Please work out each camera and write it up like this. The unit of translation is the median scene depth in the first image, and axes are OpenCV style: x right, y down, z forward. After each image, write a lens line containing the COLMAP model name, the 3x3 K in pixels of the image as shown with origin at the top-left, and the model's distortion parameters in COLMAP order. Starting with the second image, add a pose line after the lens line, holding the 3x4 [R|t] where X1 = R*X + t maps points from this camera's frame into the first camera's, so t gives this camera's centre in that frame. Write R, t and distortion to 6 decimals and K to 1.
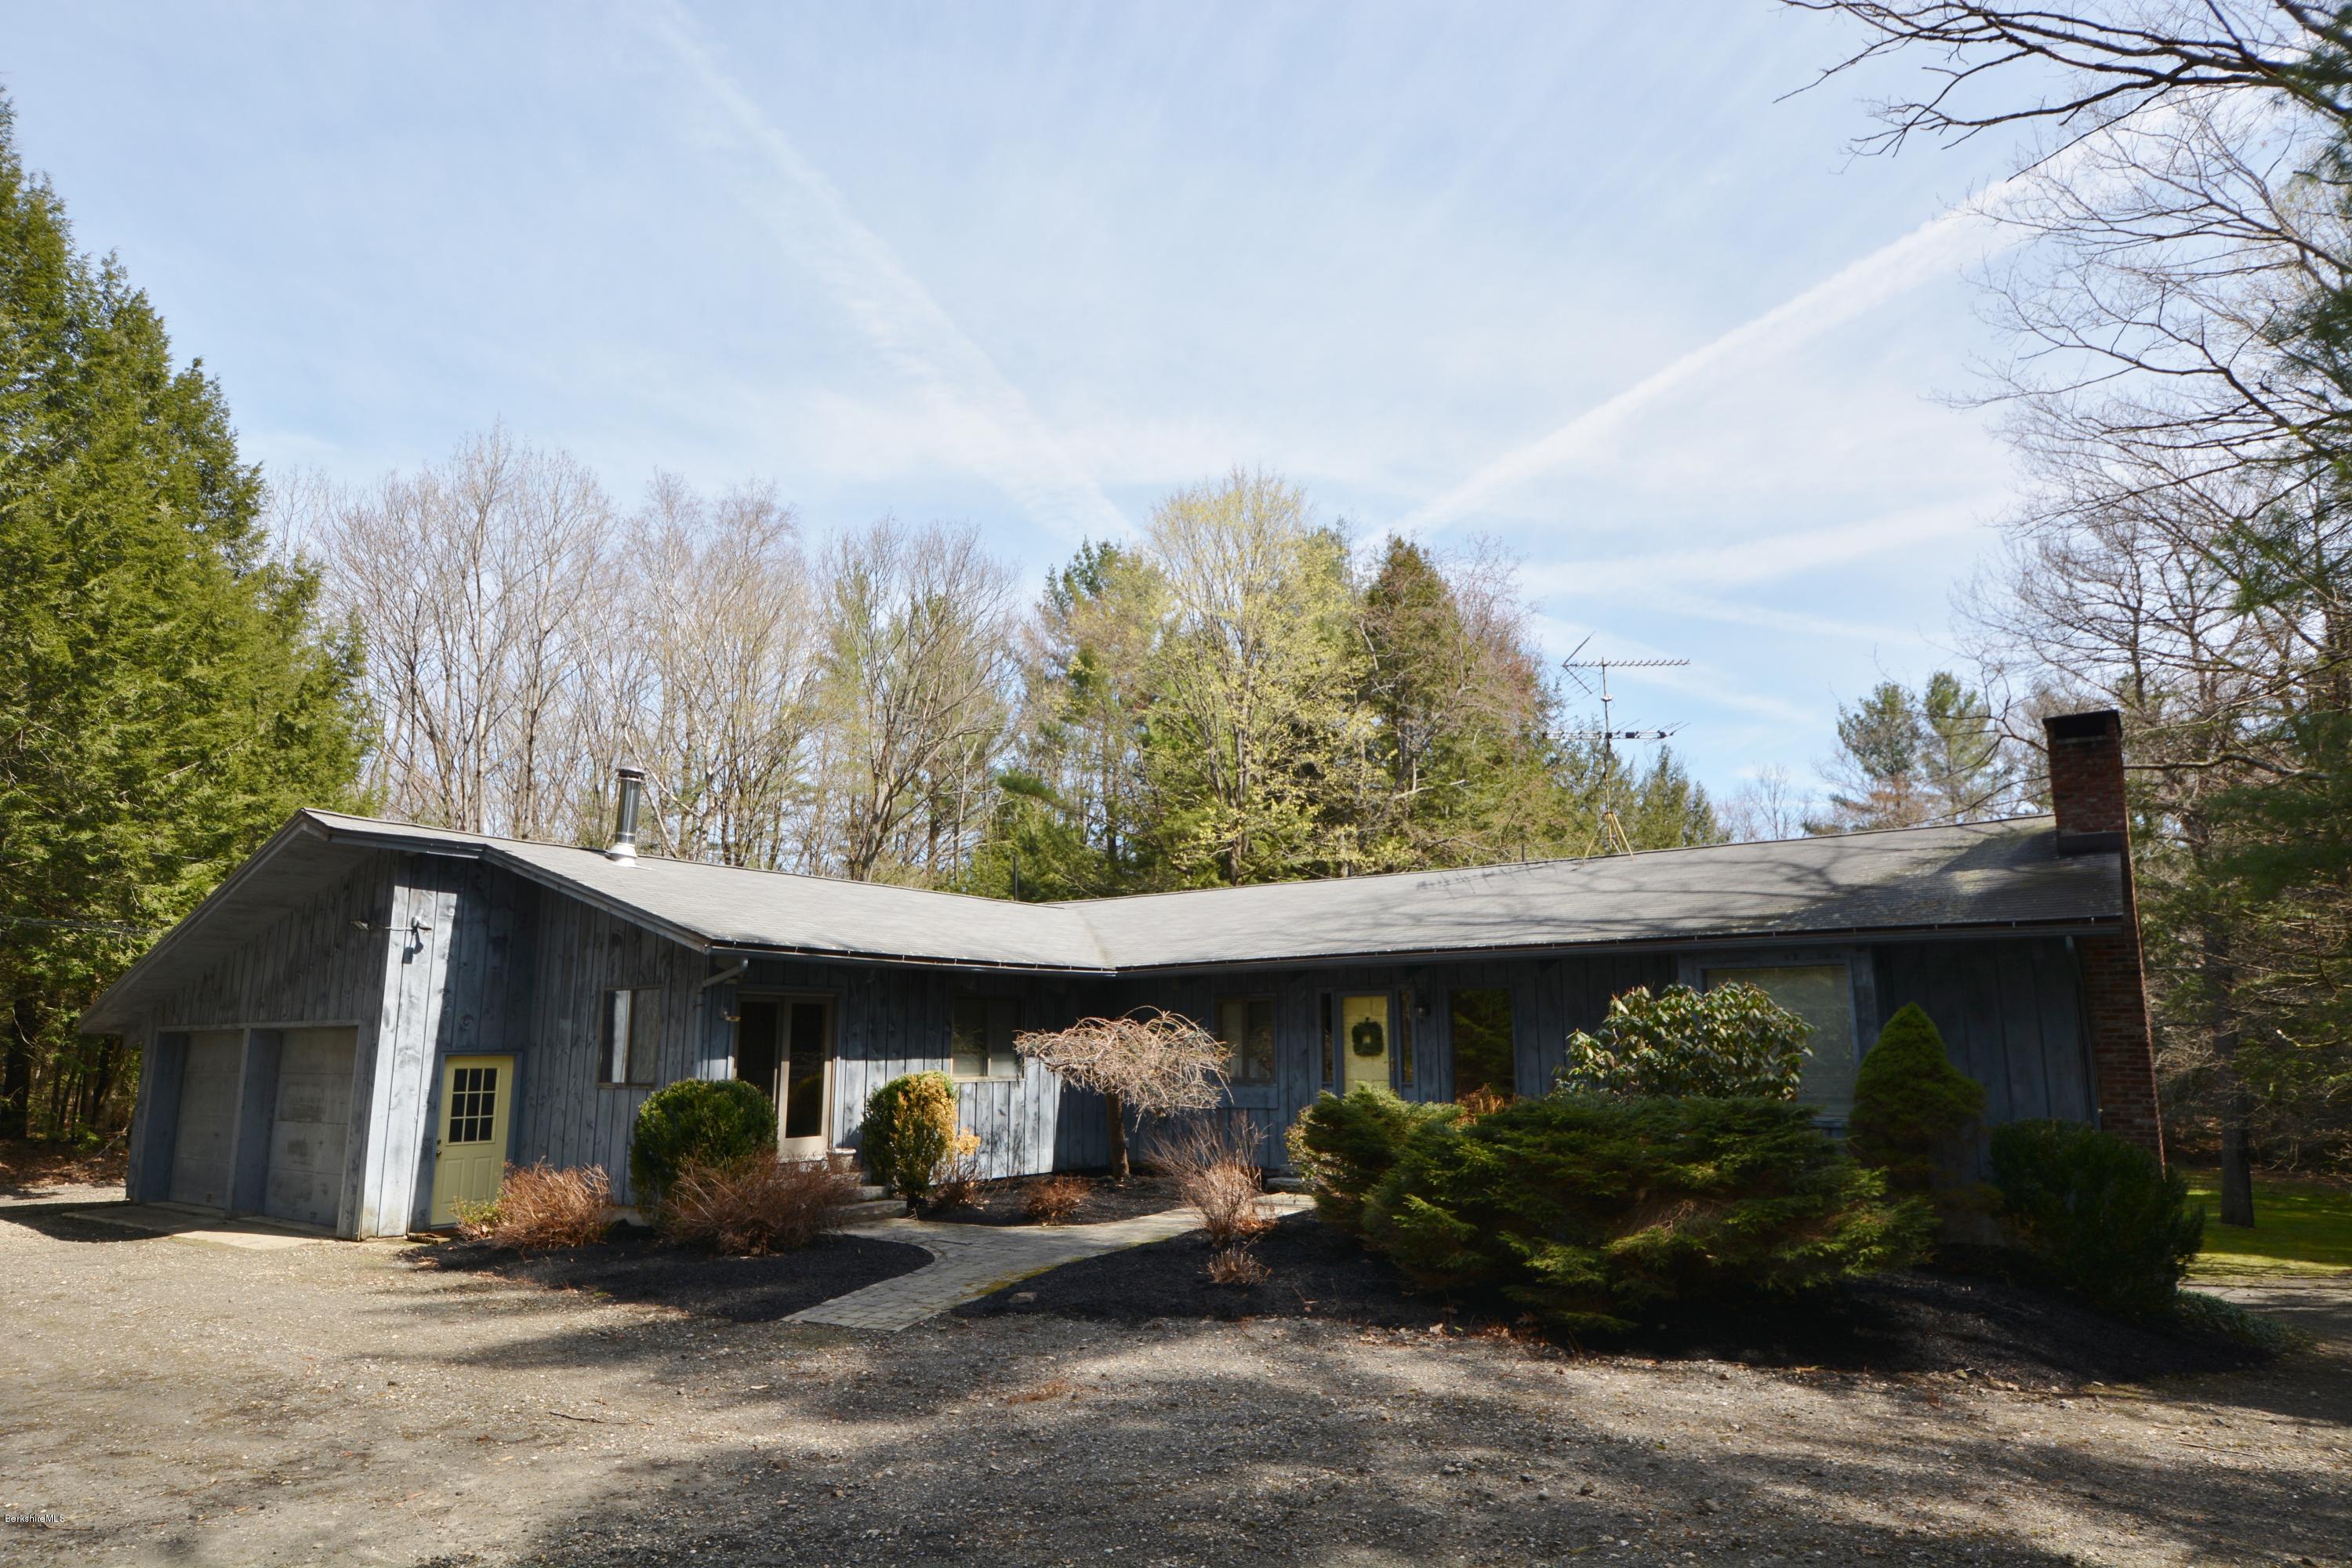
lens RADIAL K [[1430.7, 0, 1177.7], [0, 1430.7, 788.9], [0, 0, 1]] dist [0.027361, -0.027433]
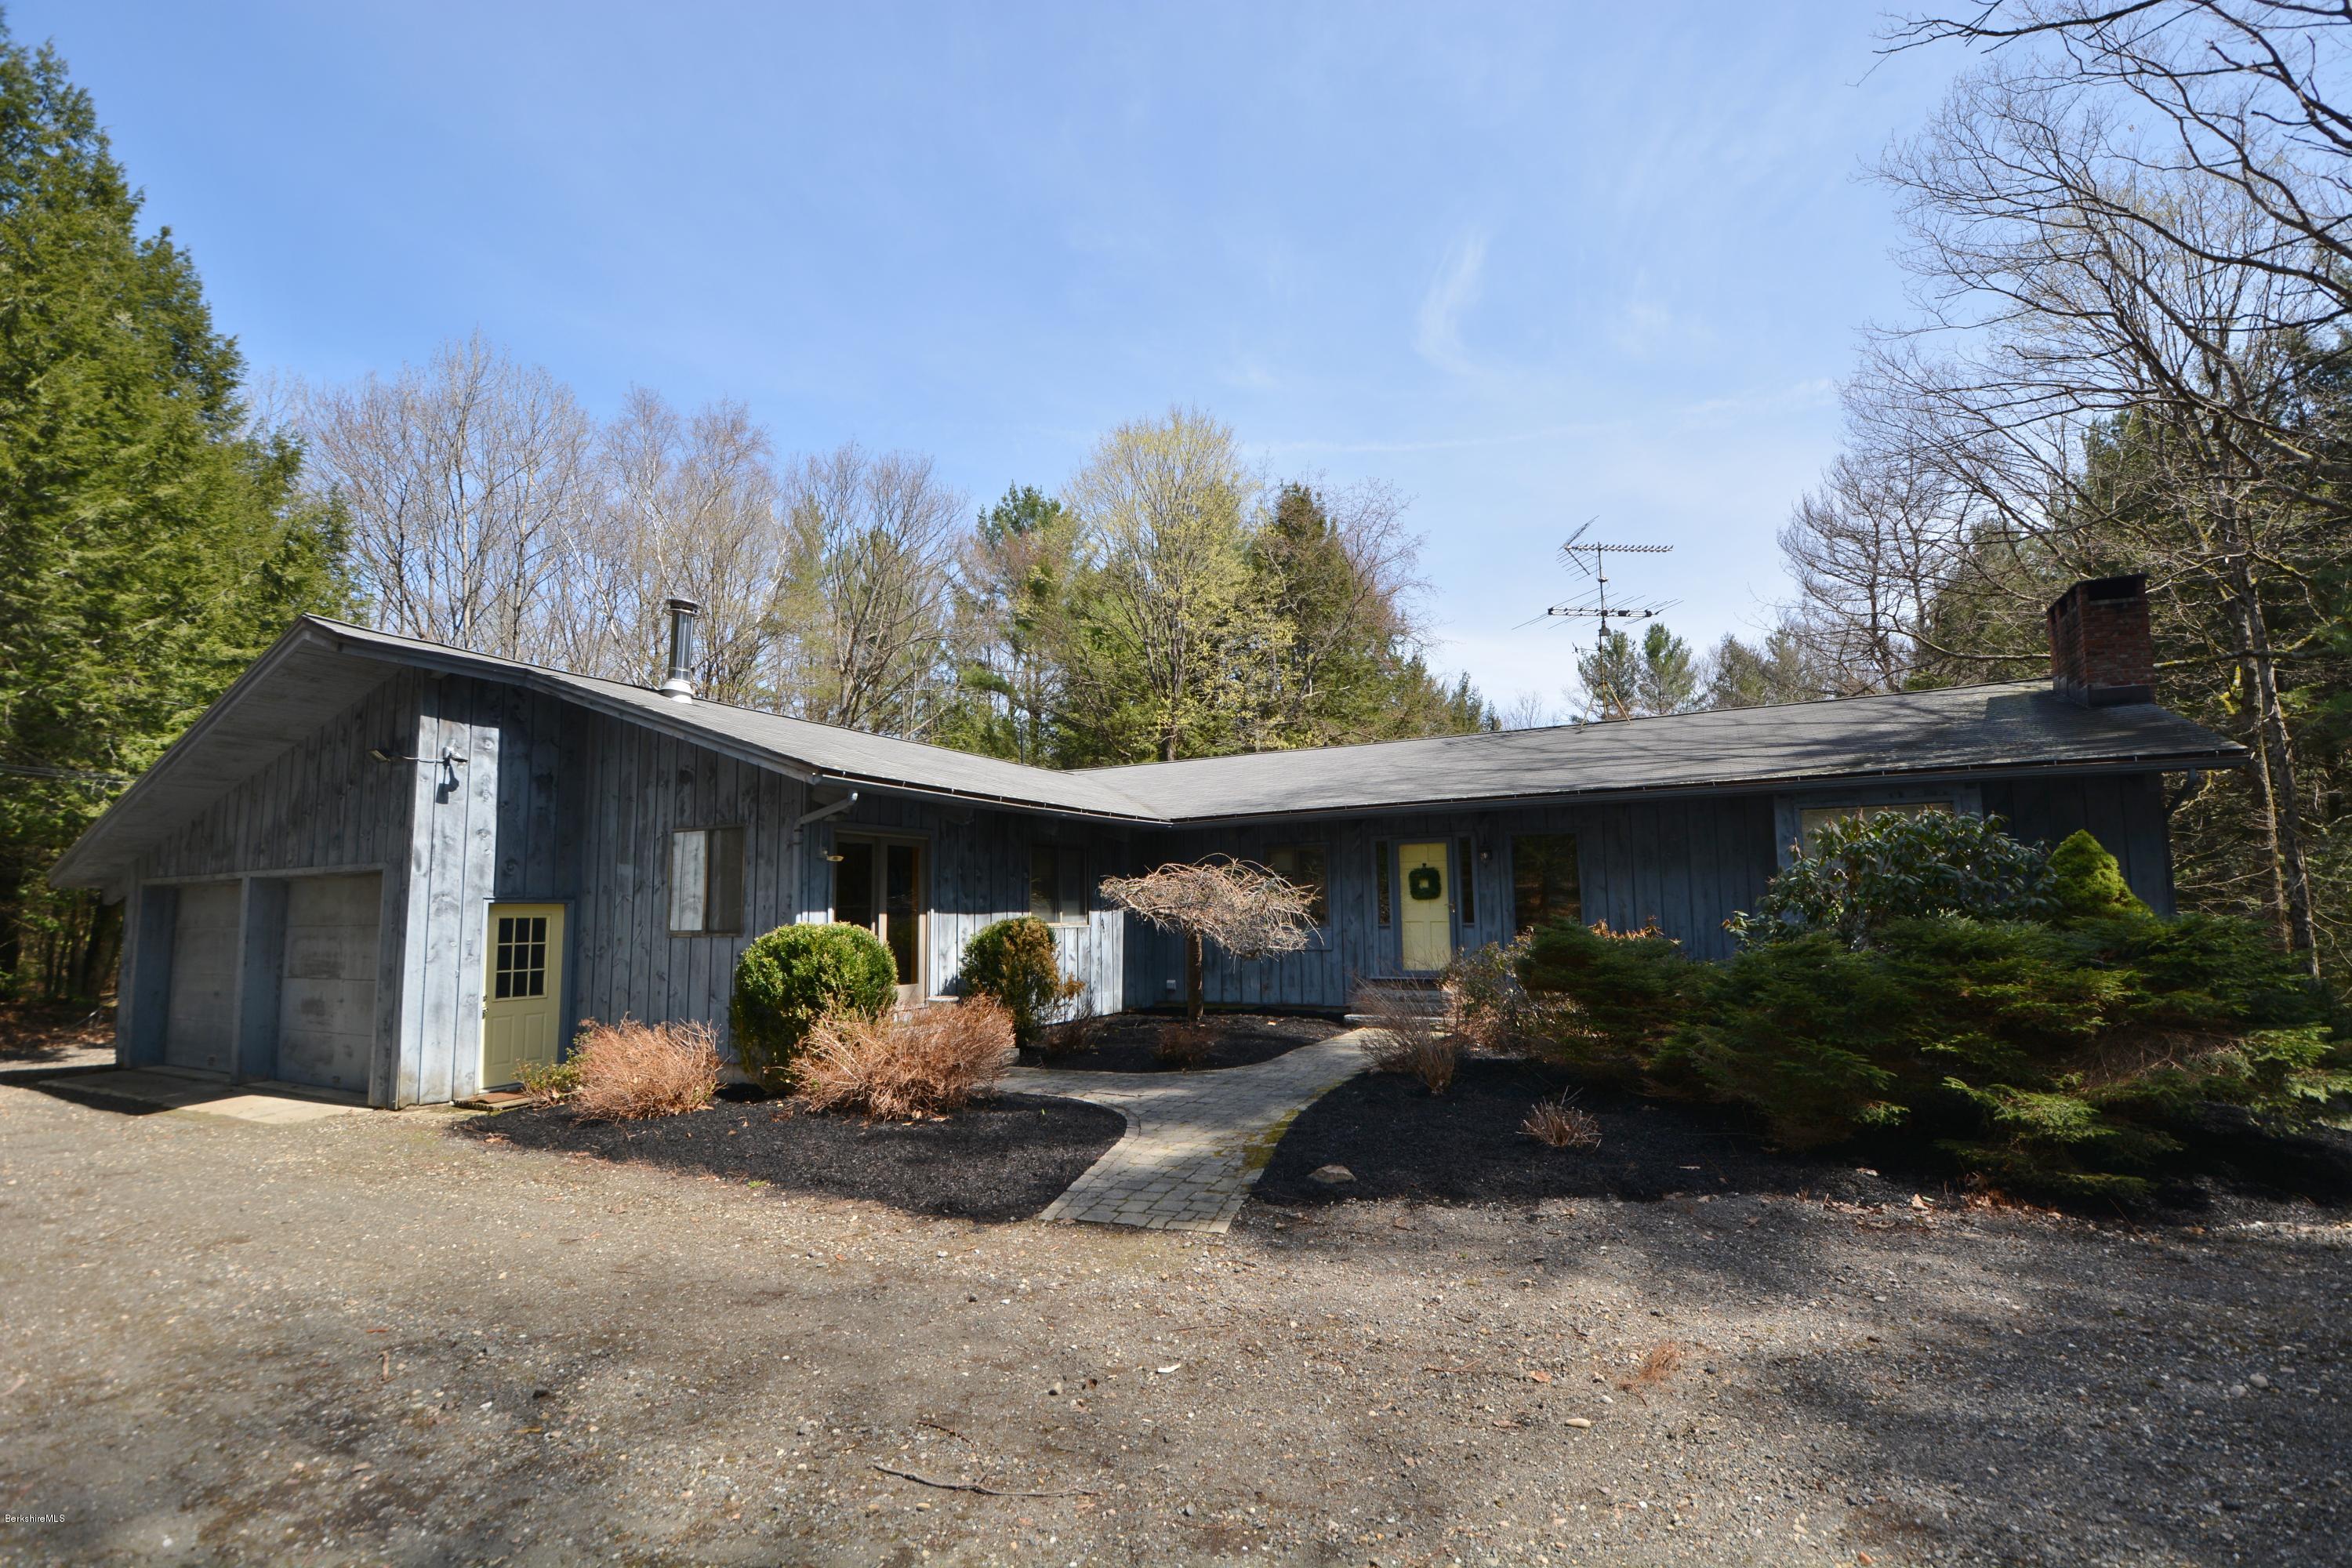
lens RADIAL K [[1073.1, 0, 1181.4], [0, 1073.1, 811.1], [0, 0, 1]] dist [0.024047, -0.028759]
pose [[0.989329, 0.003313, 0.145661, -0.155814], [-0.015287, 0.996584, 0.081163, 0.058013], [-0.144894, -0.082524, 0.986000, 0.241764]]
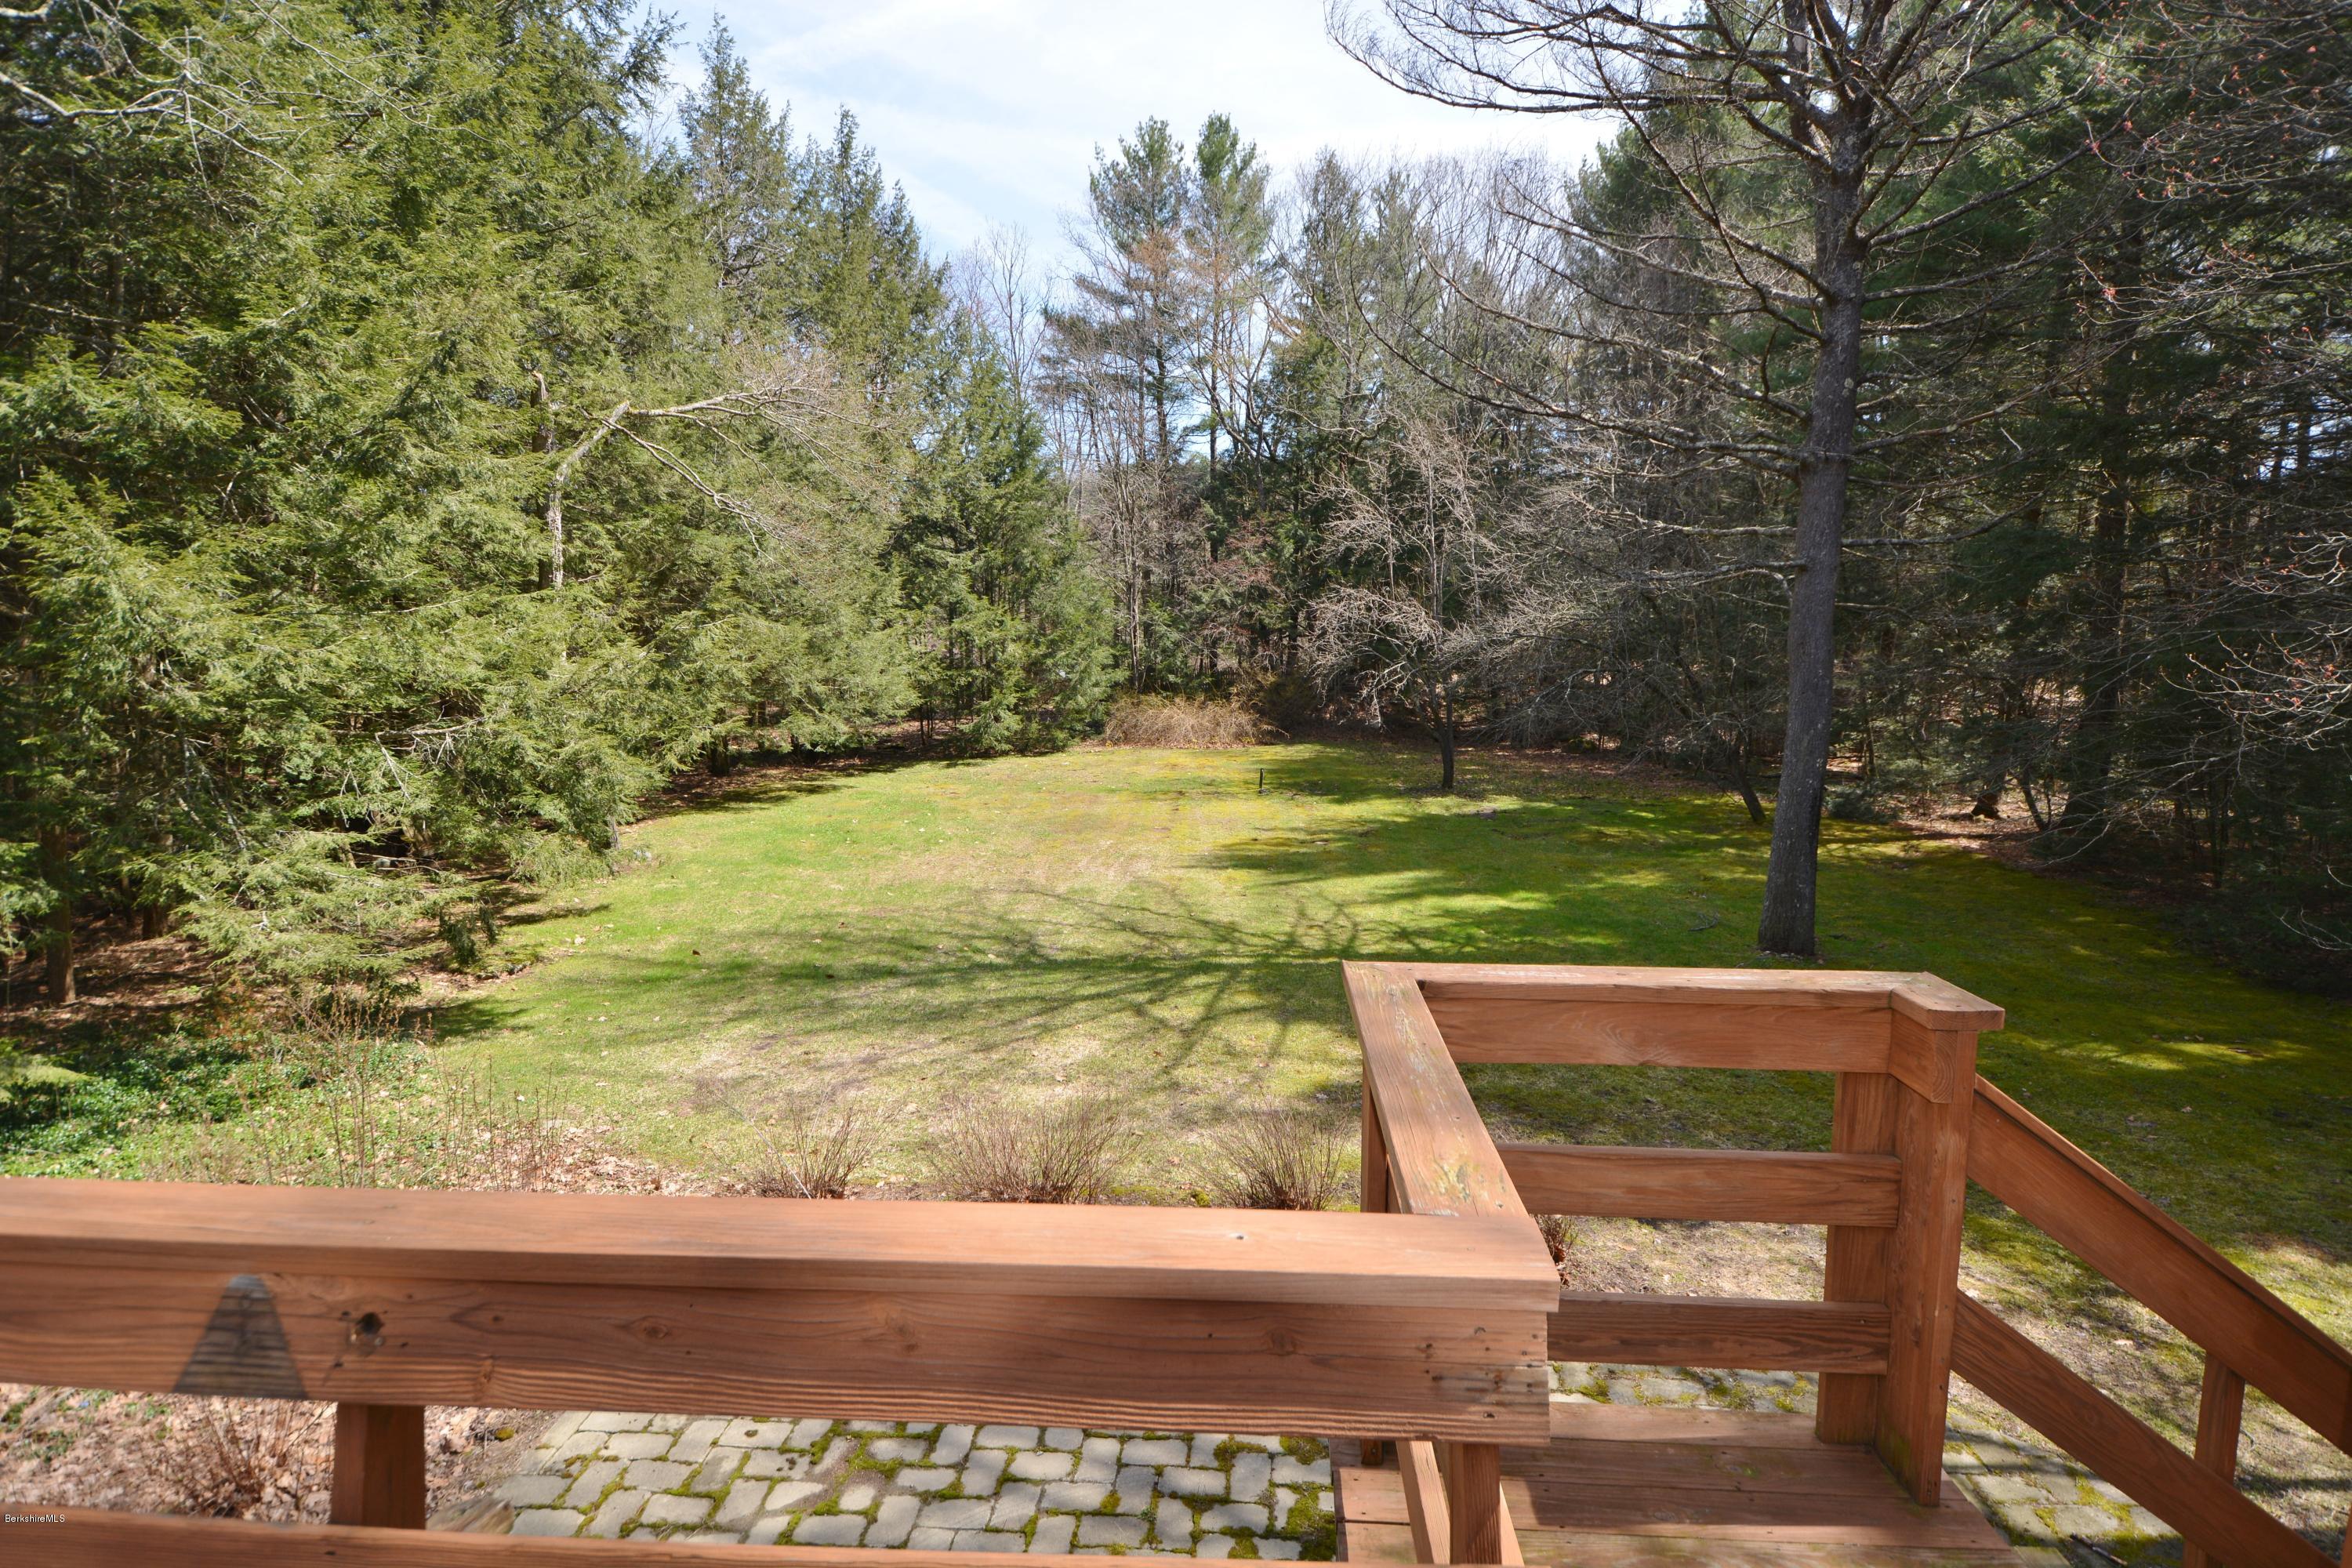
lens RADIAL K [[1206.0, 0, 1195.4], [0, 1206.0, 801.3], [0, 0, 1]] dist [0.026320, -0.029357]
pose [[0.850351, -0.084159, 0.519443, 0.528573], [-0.094856, 0.946443, 0.308624, 0.224395], [-0.517597, -0.311711, 0.796825, 1.291307]]
